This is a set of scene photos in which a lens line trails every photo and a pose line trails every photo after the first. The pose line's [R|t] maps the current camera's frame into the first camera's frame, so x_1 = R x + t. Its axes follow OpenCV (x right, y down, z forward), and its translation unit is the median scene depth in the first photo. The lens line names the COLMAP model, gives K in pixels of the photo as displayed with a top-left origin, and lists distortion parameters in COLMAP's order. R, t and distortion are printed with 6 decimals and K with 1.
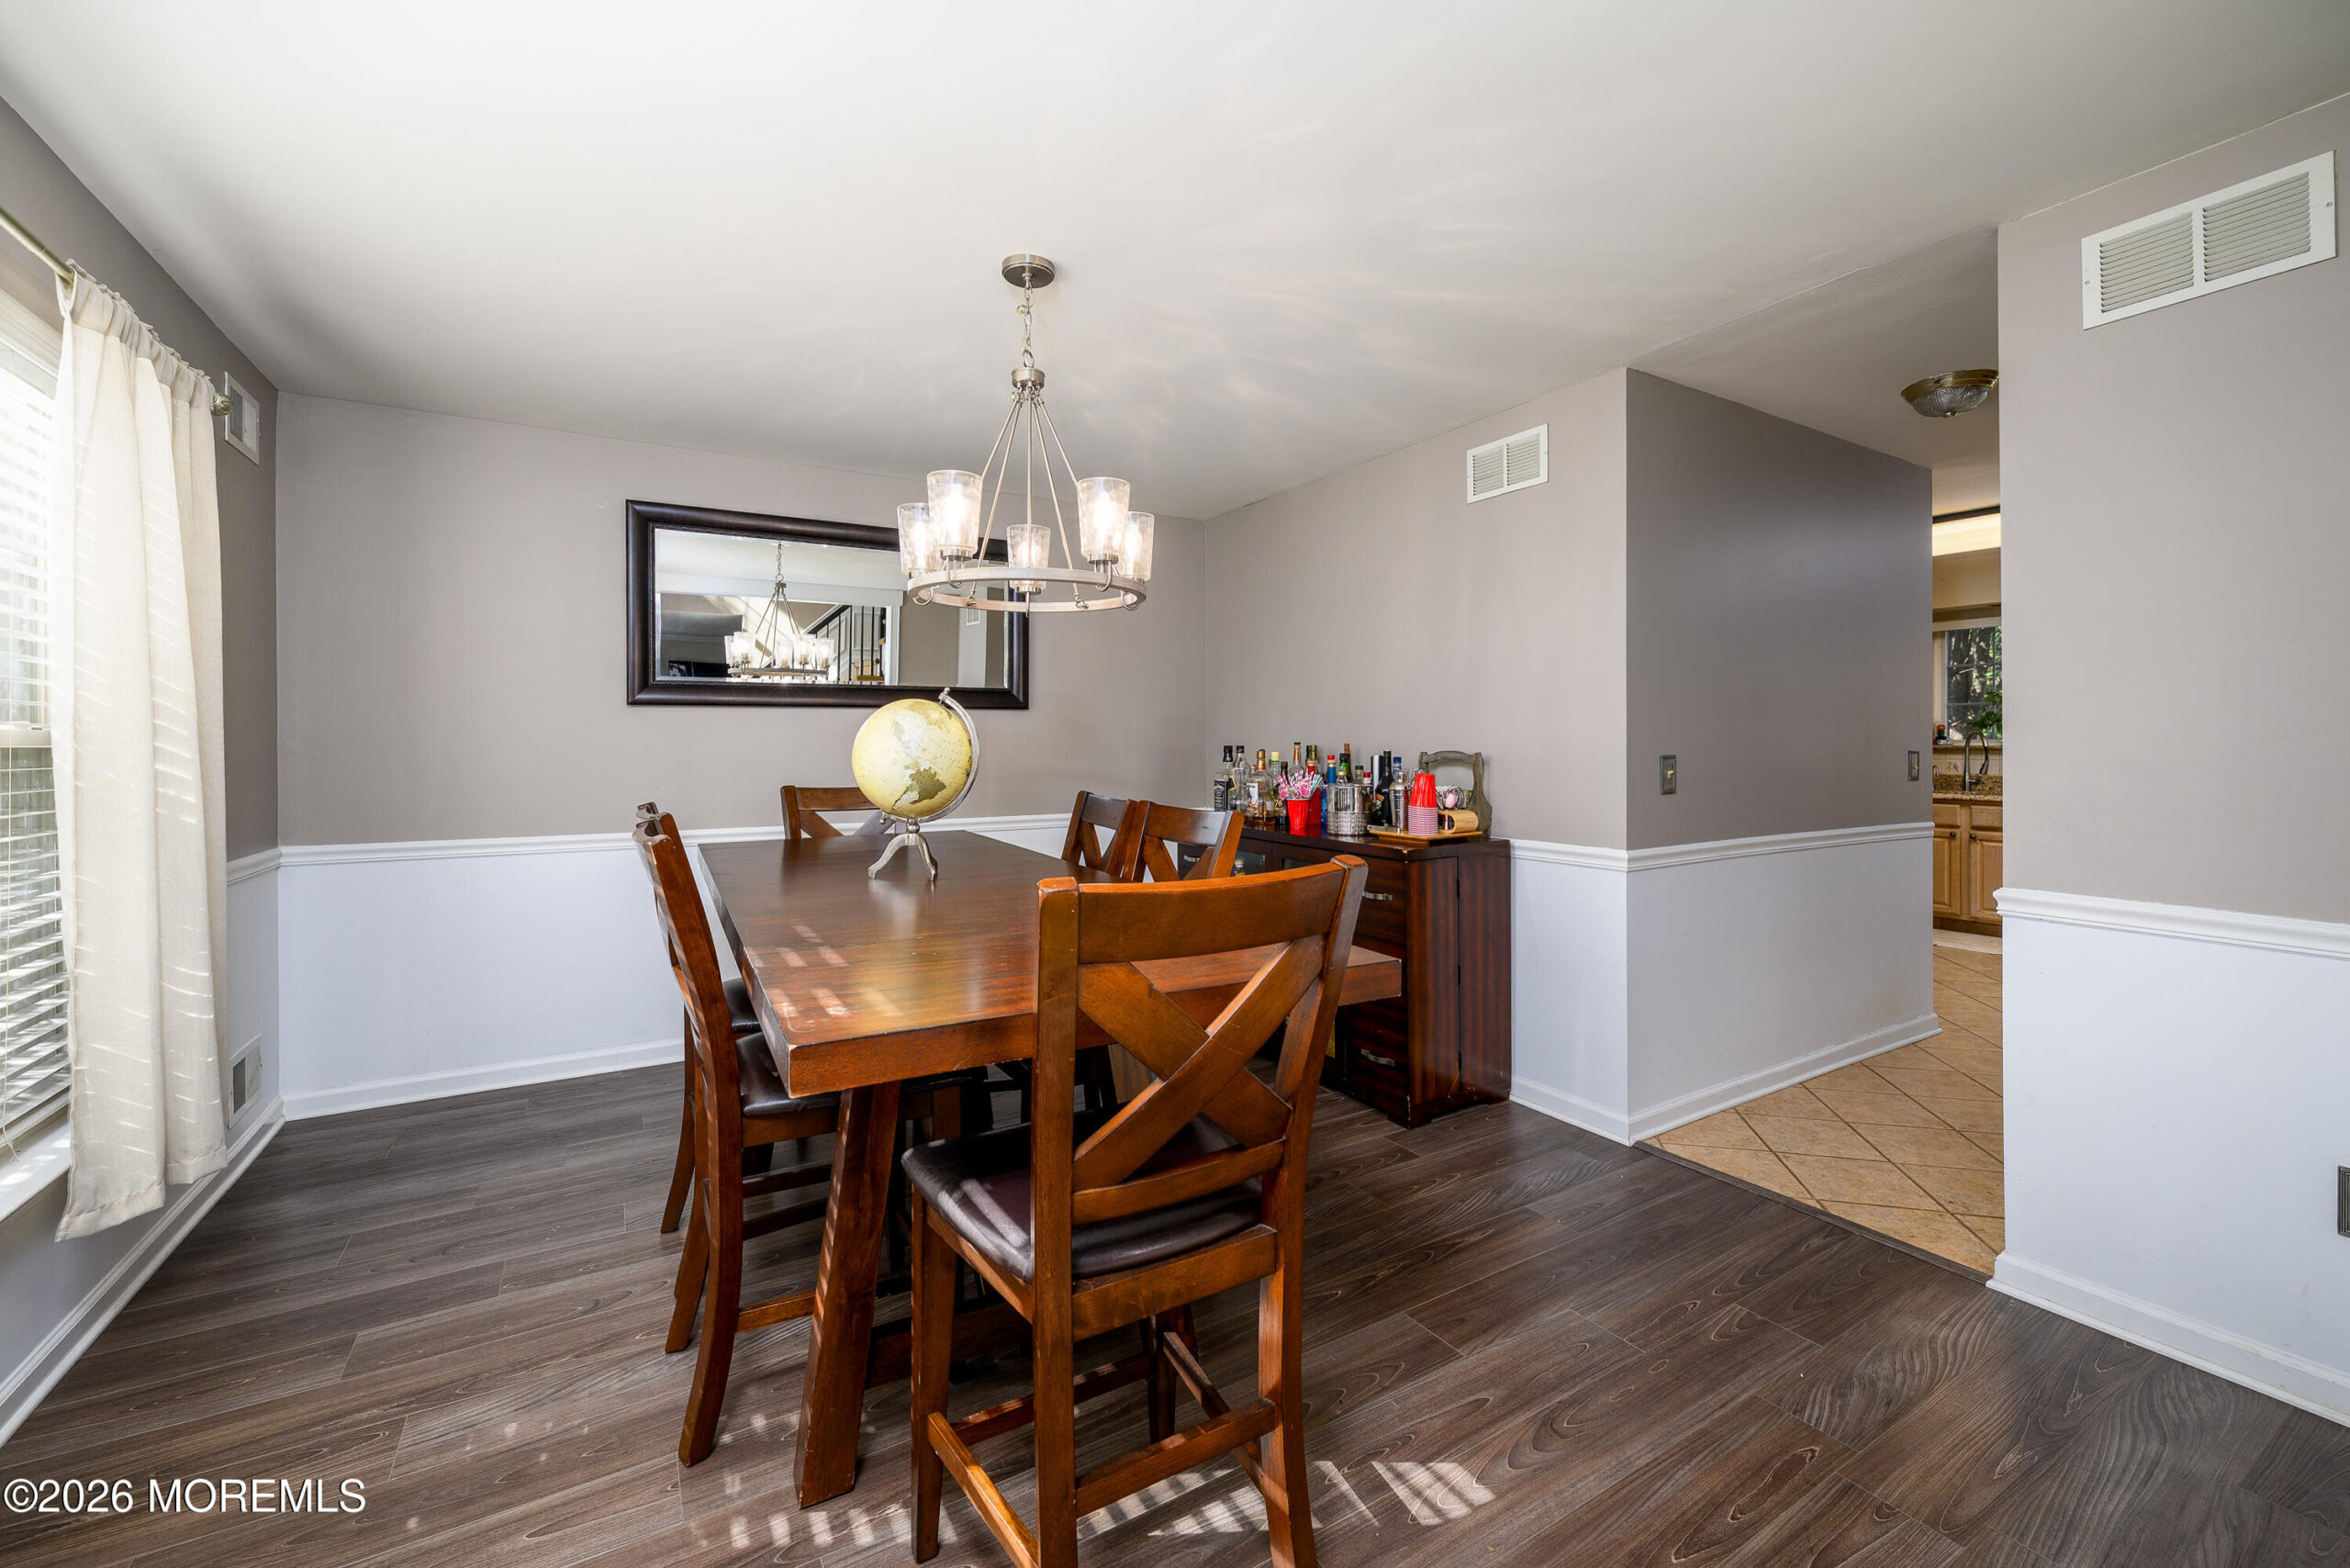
lens RADIAL K [[944.6, 0, 1176.6], [0, 944.6, 739.9], [0, 0, 1]] dist [-0.003017, -0.000166]
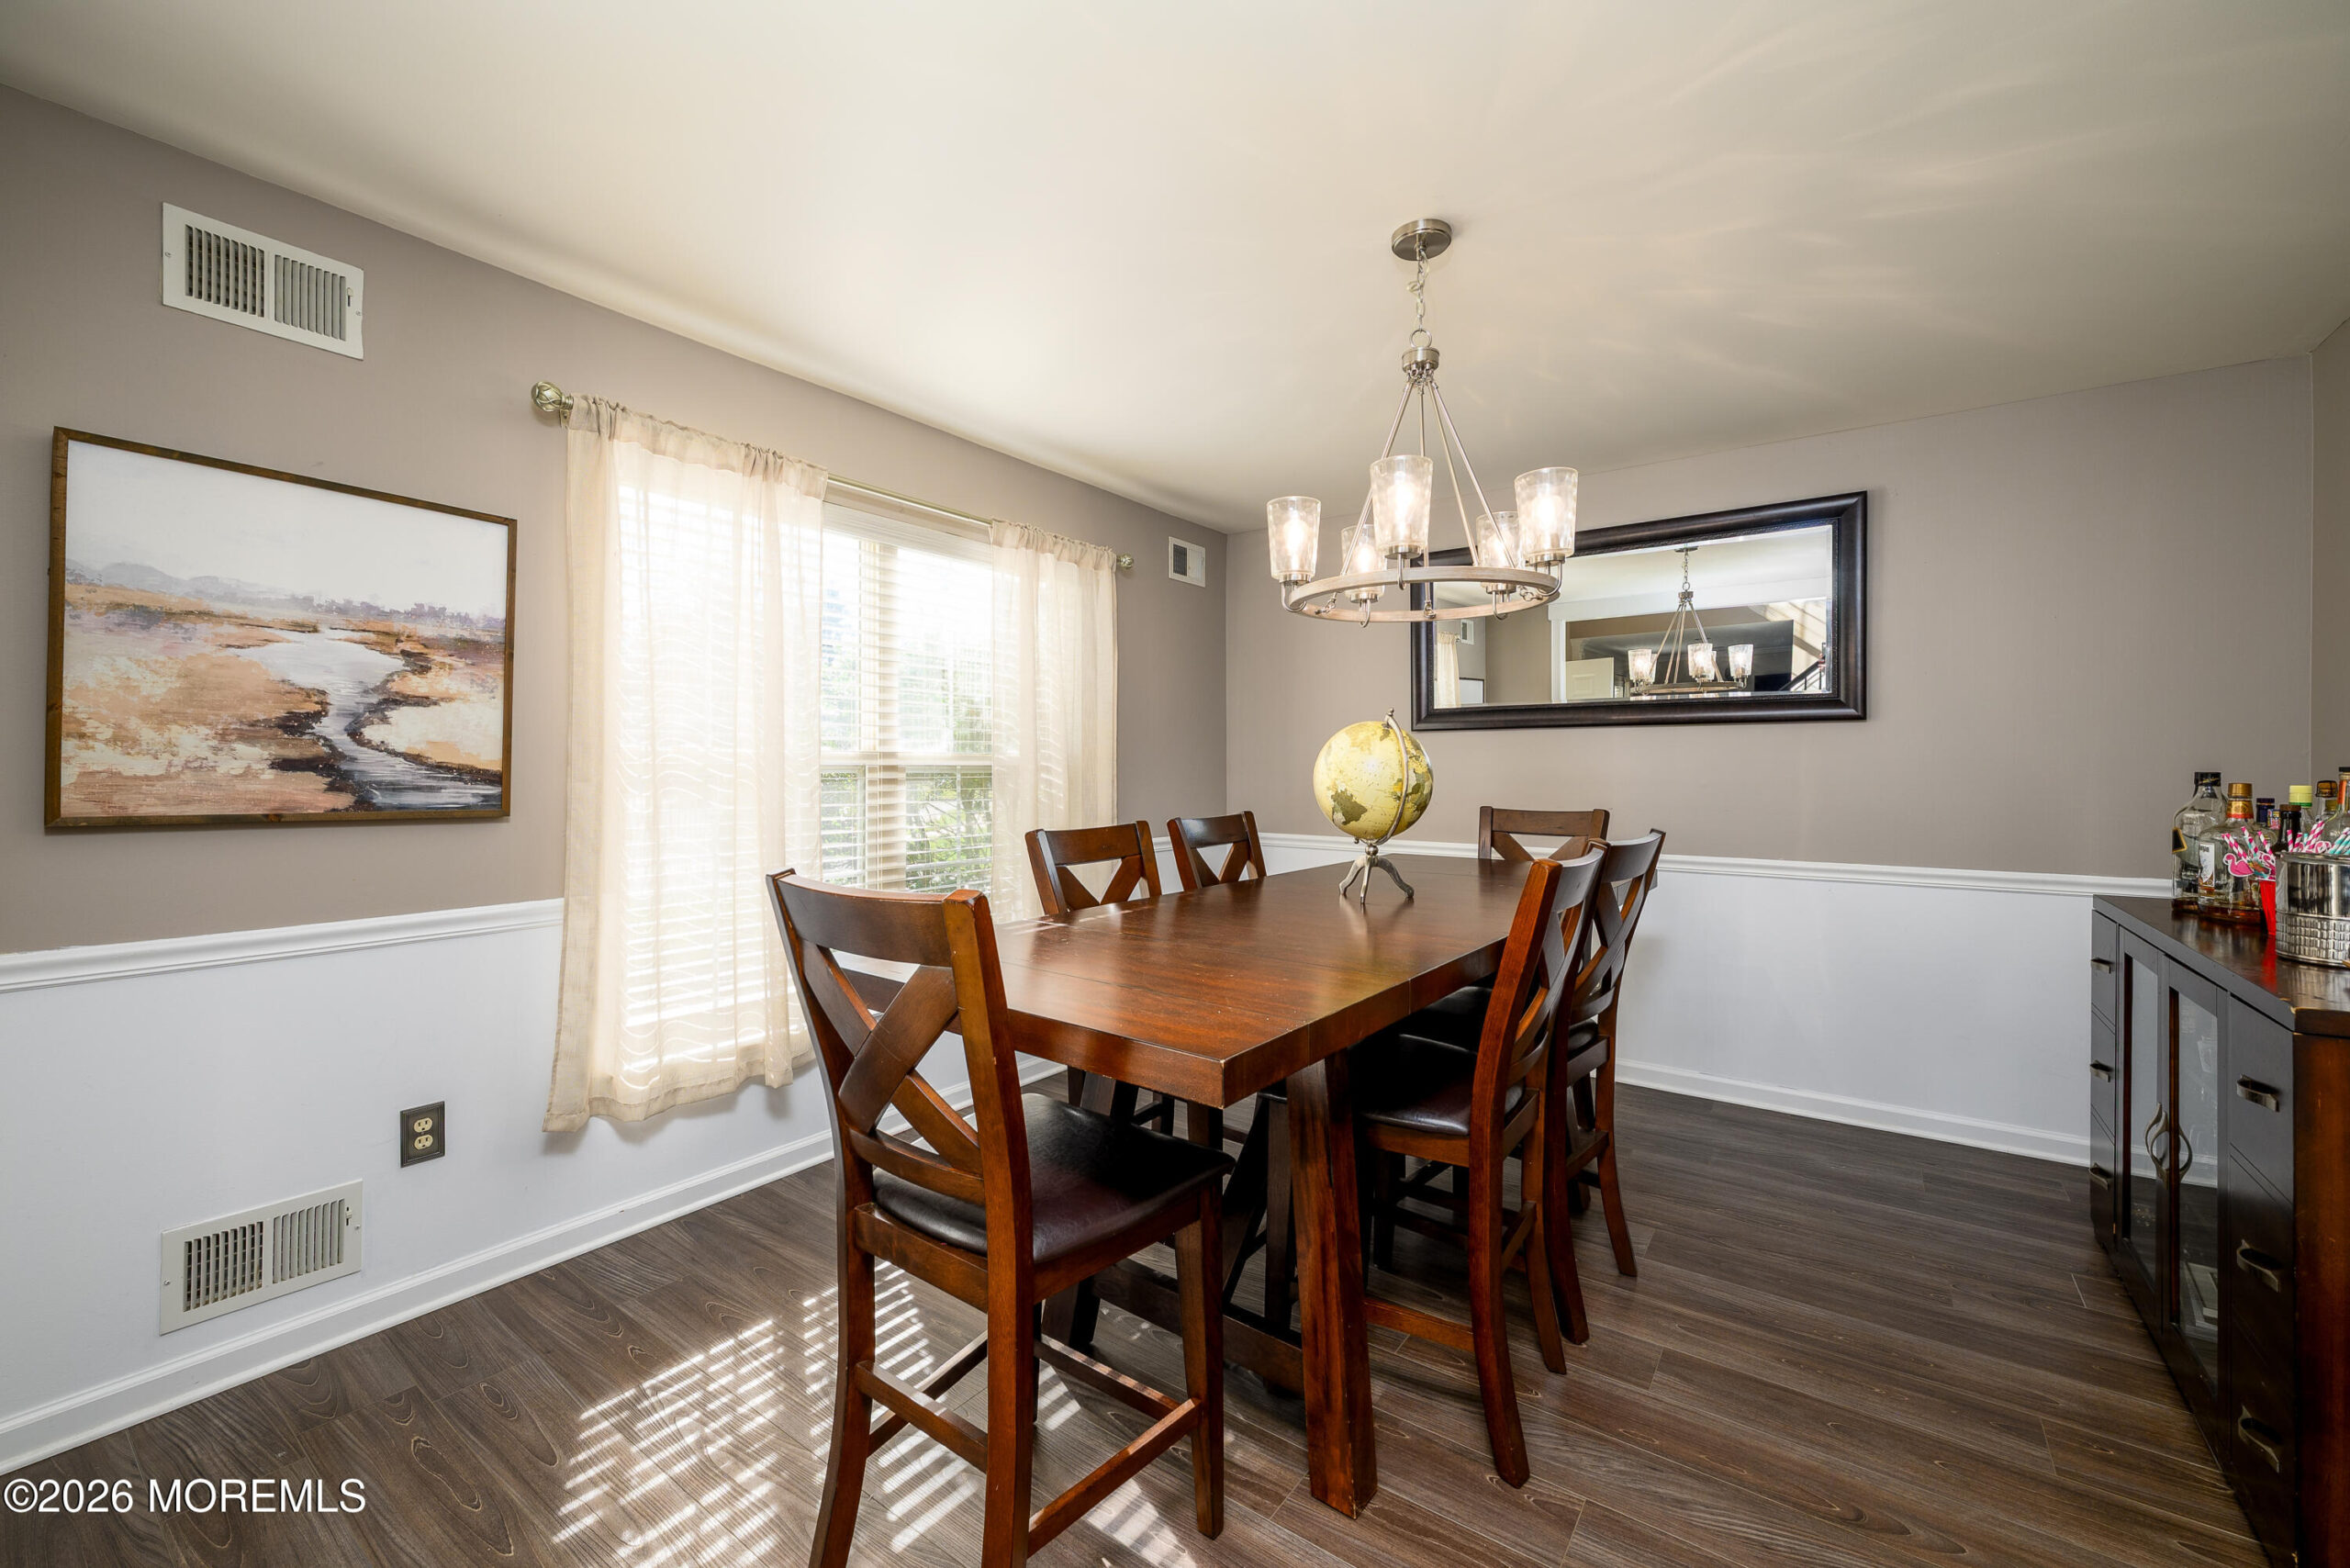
lens RADIAL K [[946.3, 0, 1175.0], [0, 946.3, 784.0], [0, 0, 1]] dist [-0.002664, -0.000302]
pose [[0.395365, 0.020195, -0.918302, 0.586329], [0.003802, 0.999714, 0.023623, -0.001838], [0.918516, -0.012831, 0.395175, 0.420388]]
